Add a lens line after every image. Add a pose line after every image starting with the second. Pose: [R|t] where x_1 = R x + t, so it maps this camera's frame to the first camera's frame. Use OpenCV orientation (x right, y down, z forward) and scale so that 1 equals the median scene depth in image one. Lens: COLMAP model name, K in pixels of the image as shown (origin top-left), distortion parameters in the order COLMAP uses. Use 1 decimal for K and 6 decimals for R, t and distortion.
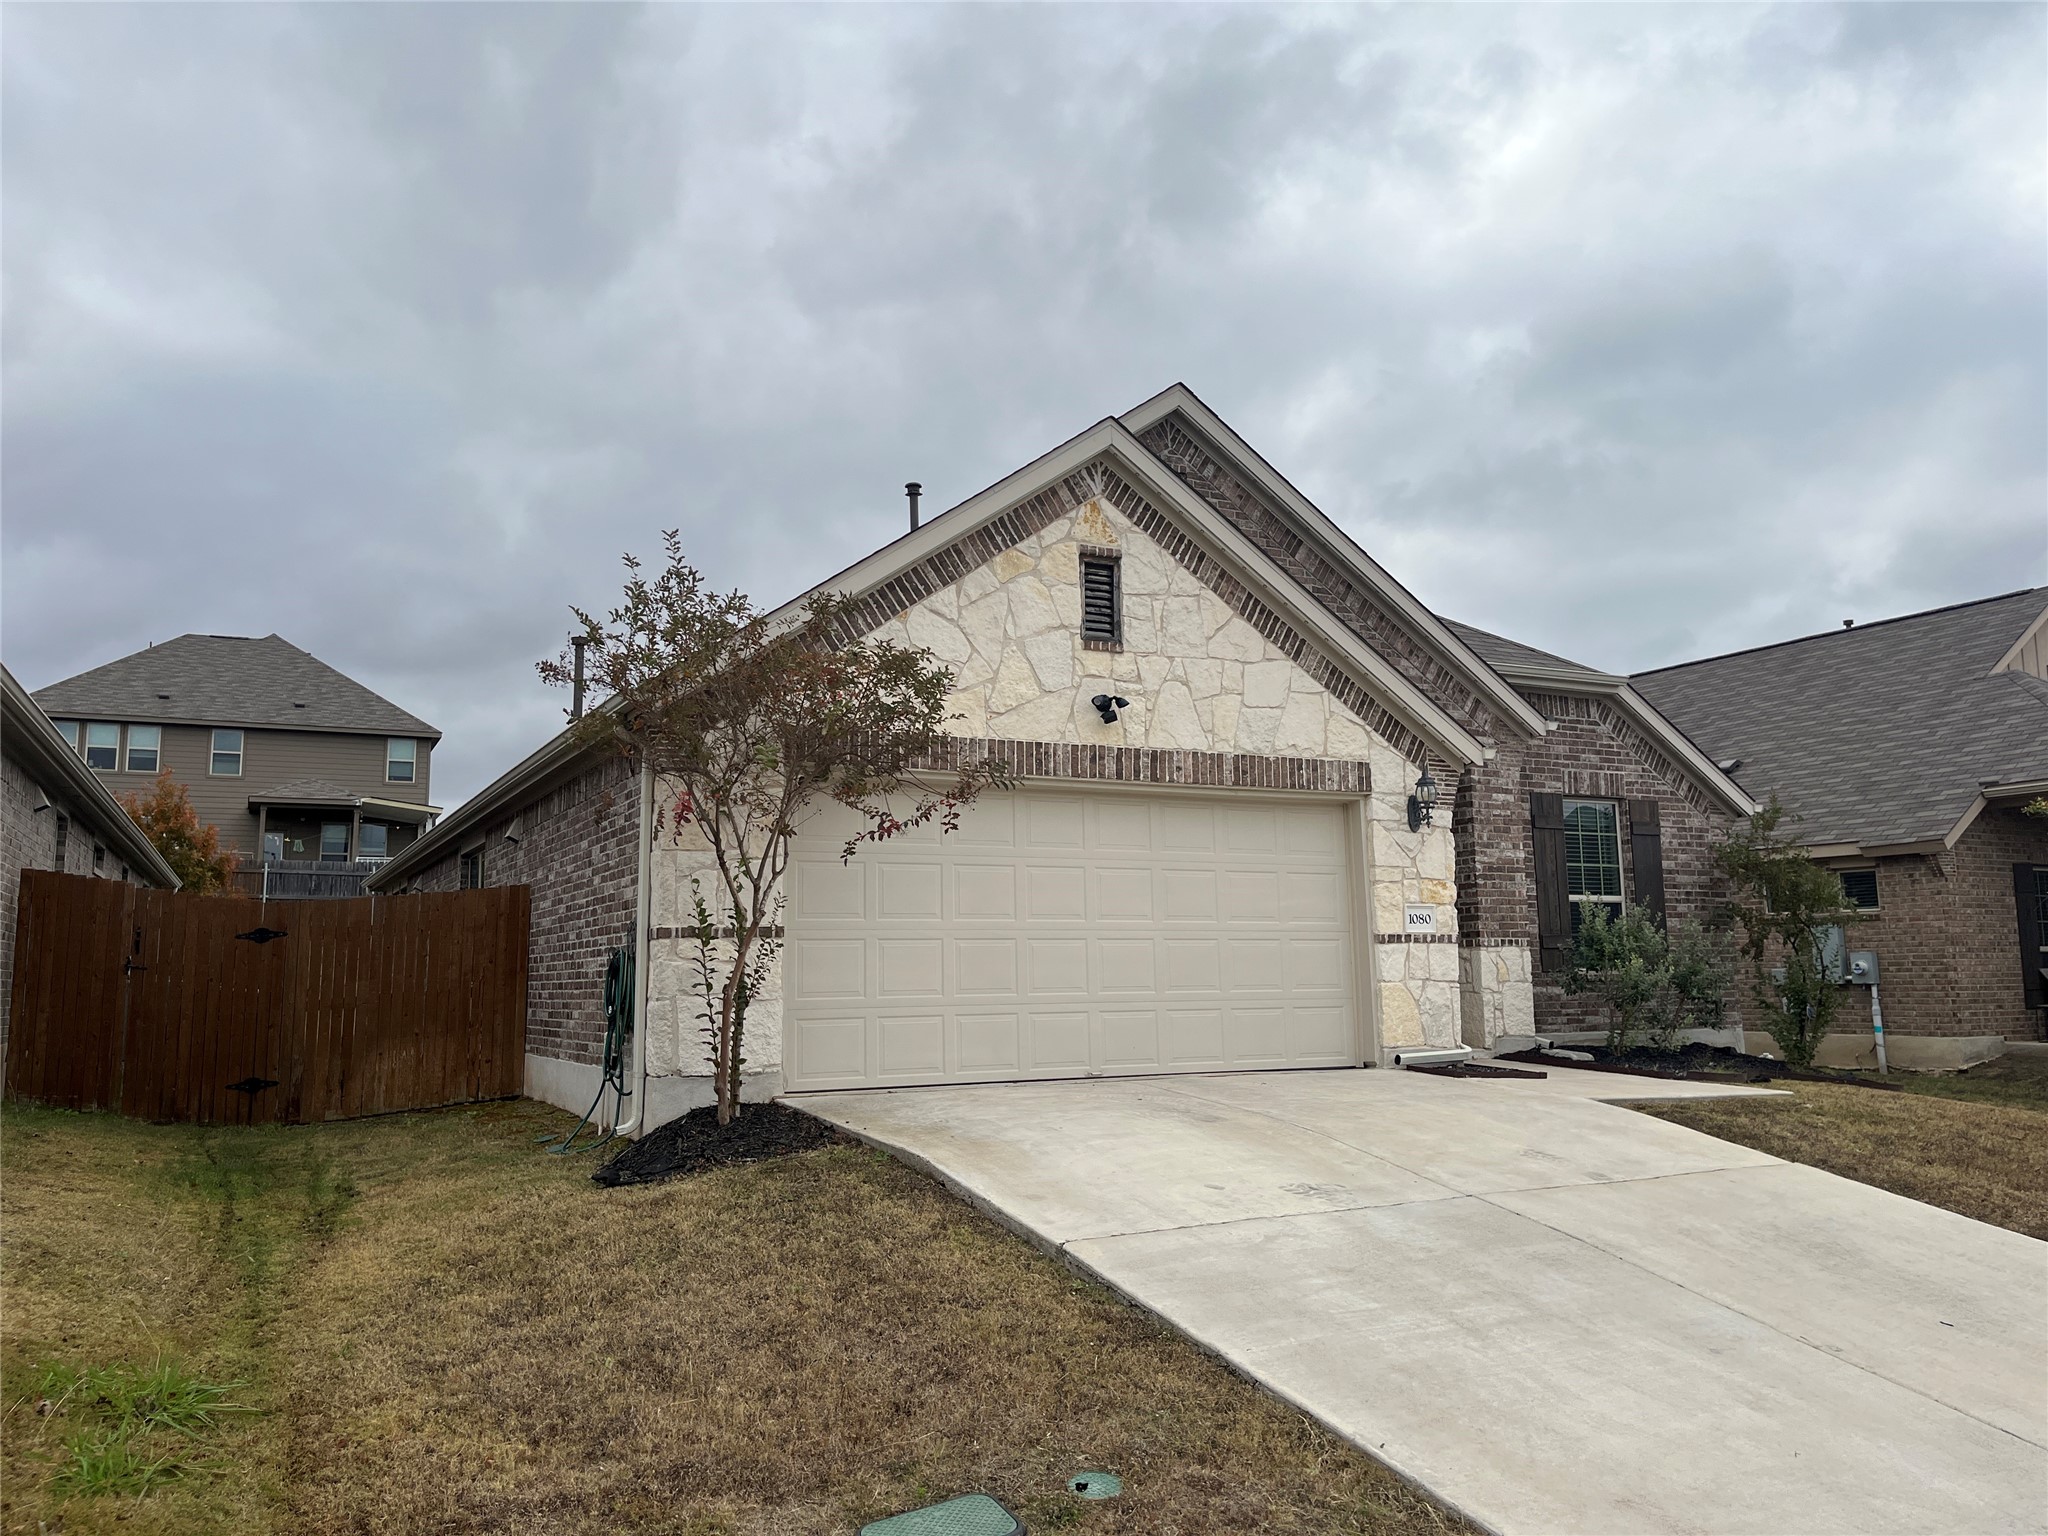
lens RADIAL K [[1551.0, 0, 1008.8], [0, 1551.0, 755.7], [0, 0, 1]] dist [0.067969, -0.081934]
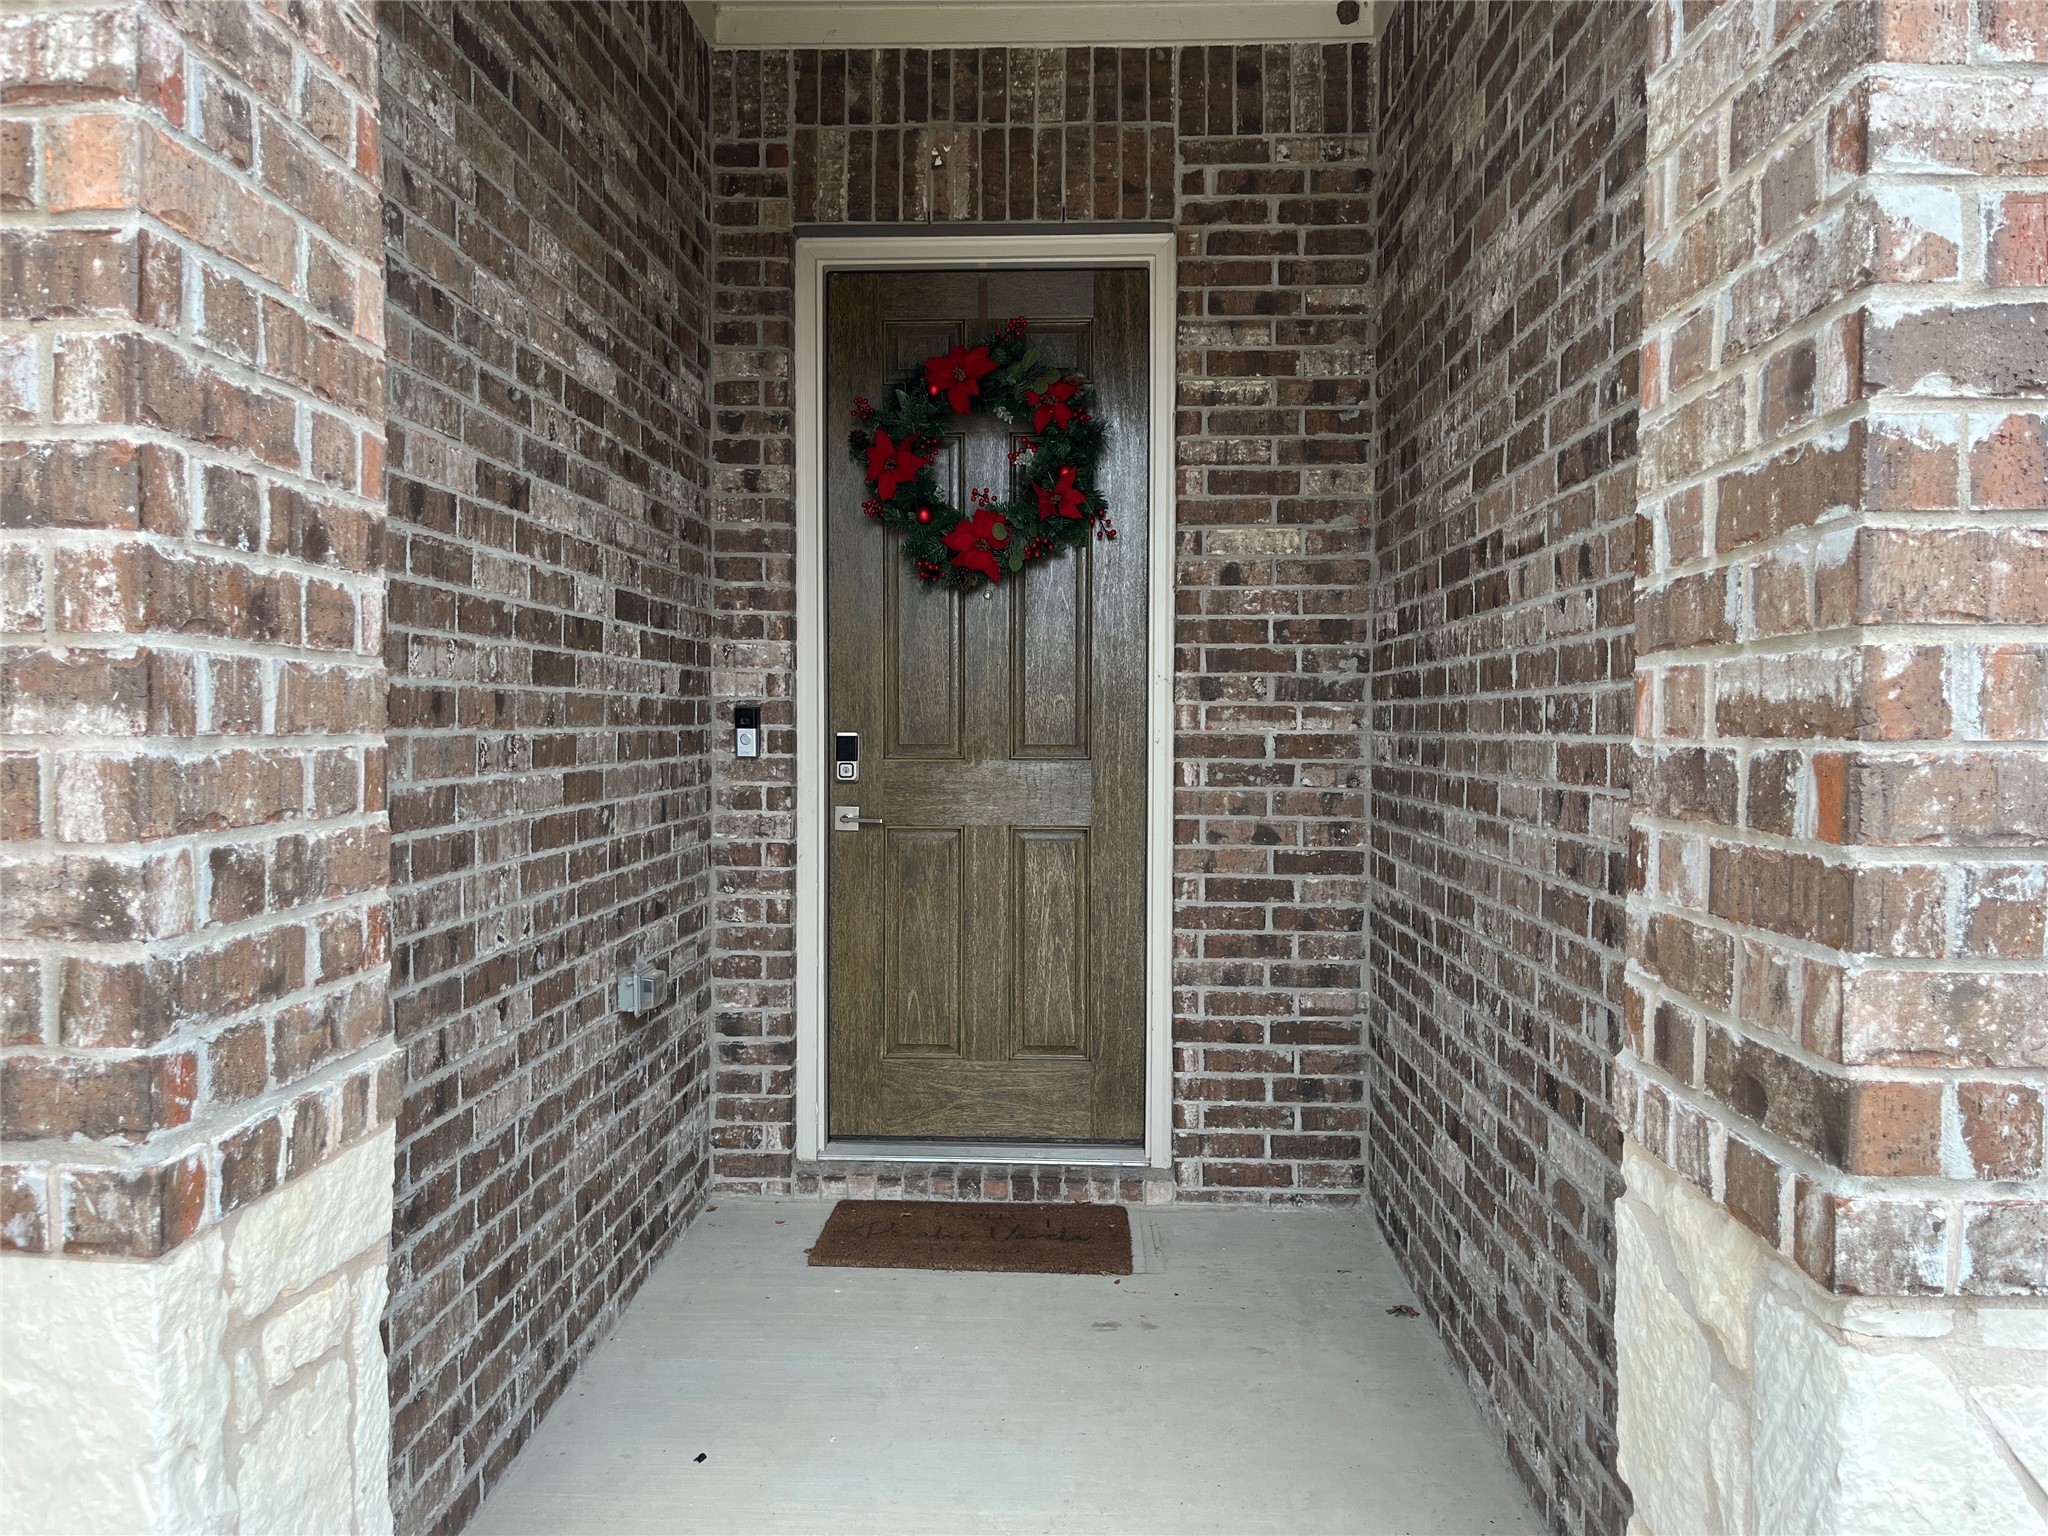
lens RADIAL K [[1551.0, 0, 1018.3], [0, 1551.0, 761.2], [0, 0, 1]] dist [0.067969, -0.081934]
pose [[0.865642, 0.033006, -0.499574, 0.370842], [0.050474, 0.986988, 0.152669, 0.101815], [0.498112, -0.157372, 0.852712, 1.118946]]
